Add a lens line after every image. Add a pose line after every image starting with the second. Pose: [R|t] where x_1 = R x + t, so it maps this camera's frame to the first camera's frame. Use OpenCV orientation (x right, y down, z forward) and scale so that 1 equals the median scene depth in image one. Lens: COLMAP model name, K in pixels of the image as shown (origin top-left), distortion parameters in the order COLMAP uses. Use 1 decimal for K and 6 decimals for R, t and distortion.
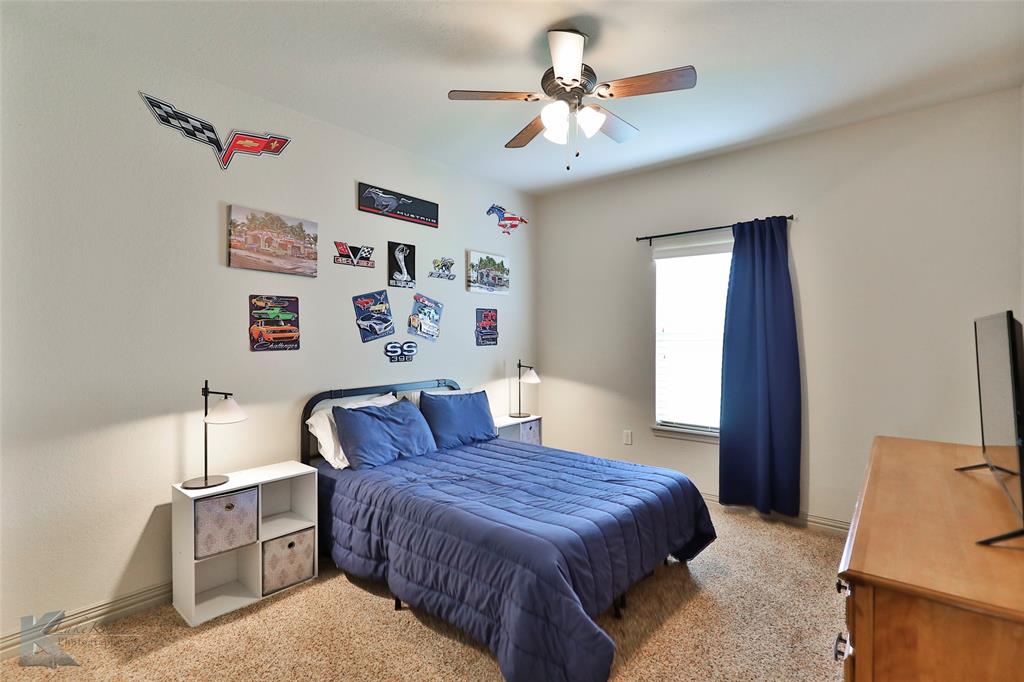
lens RADIAL K [[481.7, 0, 522.0], [0, 481.7, 341.4], [0, 0, 1]] dist [0.002174, -0.002085]
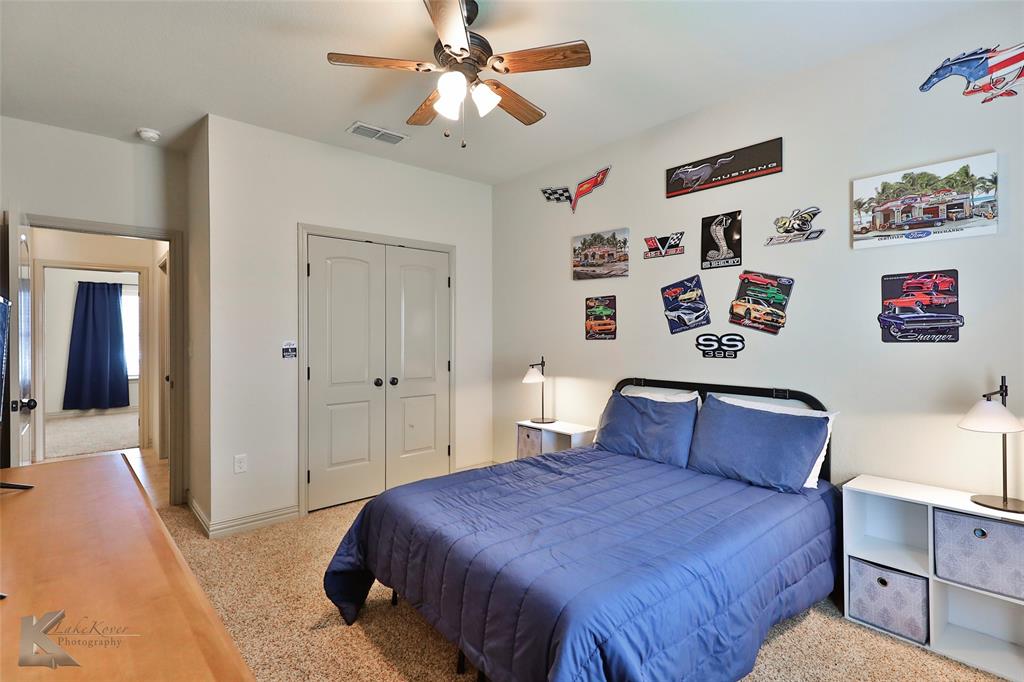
lens RADIAL K [[481.7, 0, 522.6], [0, 481.7, 331.9], [0, 0, 1]] dist [0.002174, -0.002085]
pose [[-0.154497, 0.007912, -0.987962, 0.645864], [0.002233, 0.999968, 0.007659, -0.009698], [0.987991, -0.001023, -0.154510, 0.825420]]
